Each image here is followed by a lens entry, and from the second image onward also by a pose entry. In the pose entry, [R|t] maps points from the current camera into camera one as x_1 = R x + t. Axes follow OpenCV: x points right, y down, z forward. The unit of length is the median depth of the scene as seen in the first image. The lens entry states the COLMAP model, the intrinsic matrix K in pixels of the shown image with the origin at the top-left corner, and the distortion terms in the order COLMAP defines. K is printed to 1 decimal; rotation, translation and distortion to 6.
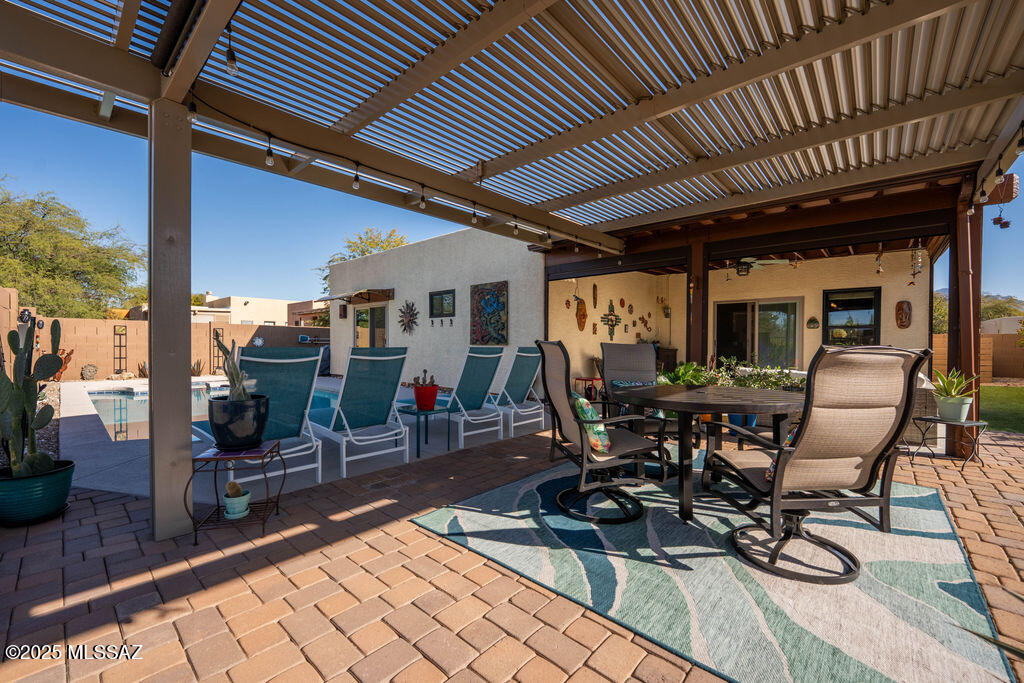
lens RADIAL K [[412.3, 0, 502.0], [0, 412.3, 342.1], [0, 0, 1]] dist [-0.008283, -0.001309]
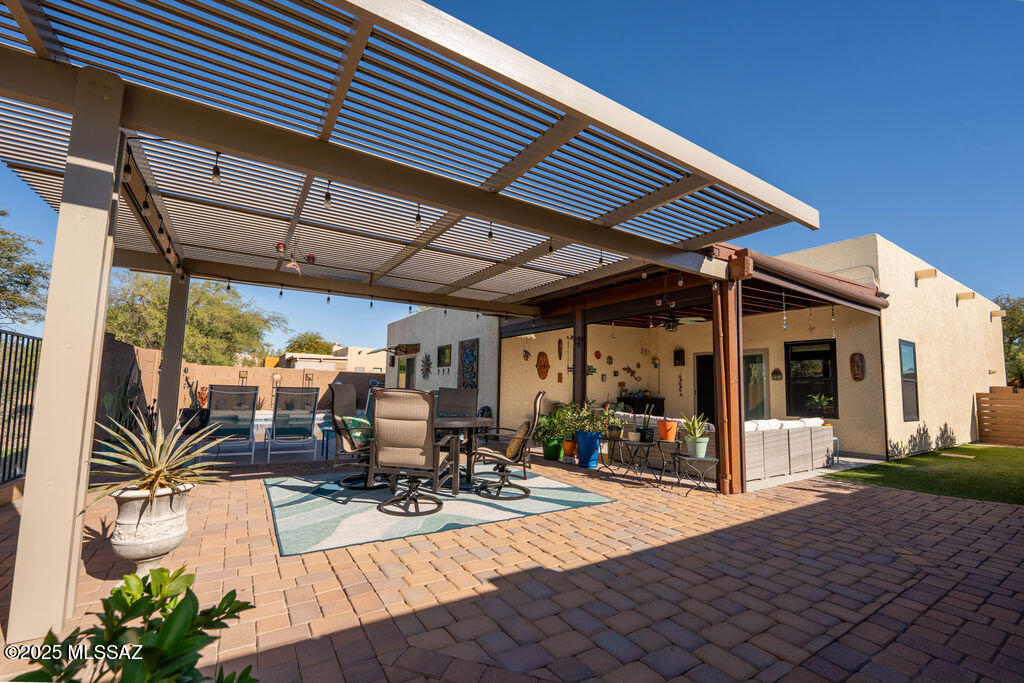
lens RADIAL K [[412.3, 0, 497.5], [0, 412.3, 335.3], [0, 0, 1]] dist [-0.008283, -0.001309]
pose [[0.963526, -0.014488, -0.267222, 0.324034], [-0.020608, 0.991552, -0.128066, 0.000880], [0.266820, 0.128901, 0.955087, -0.143517]]
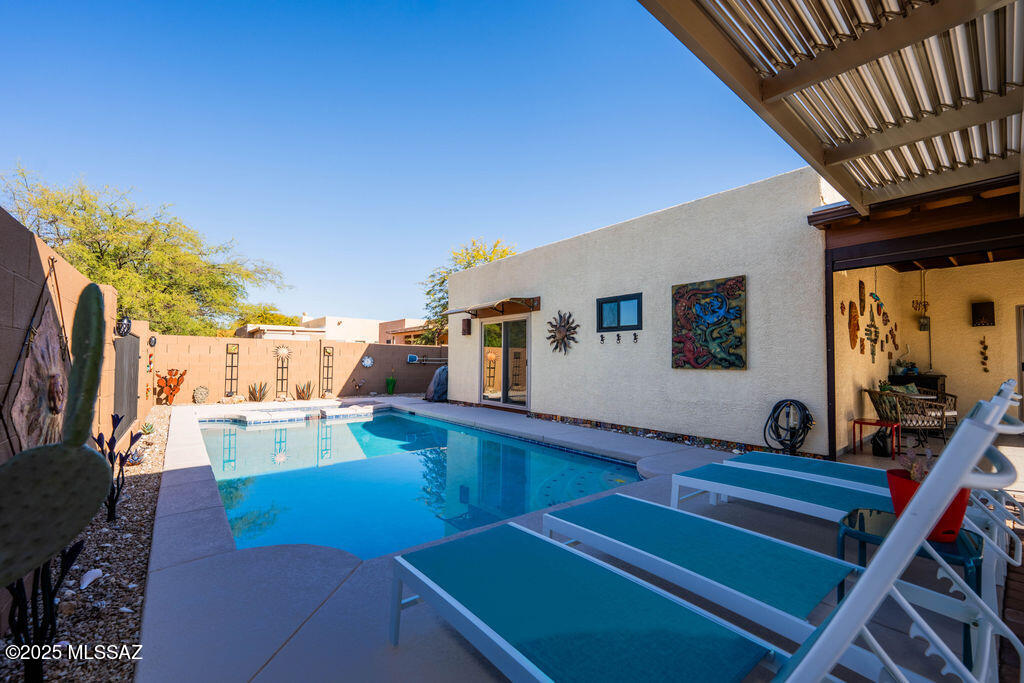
lens RADIAL K [[412.3, 0, 508.2], [0, 412.3, 344.7], [0, 0, 1]] dist [-0.008283, -0.001309]
pose [[0.988713, -0.002547, -0.149800, -0.220725], [-0.003452, 0.999203, -0.039774, -0.004834], [0.149781, 0.039842, 0.987916, 0.218735]]
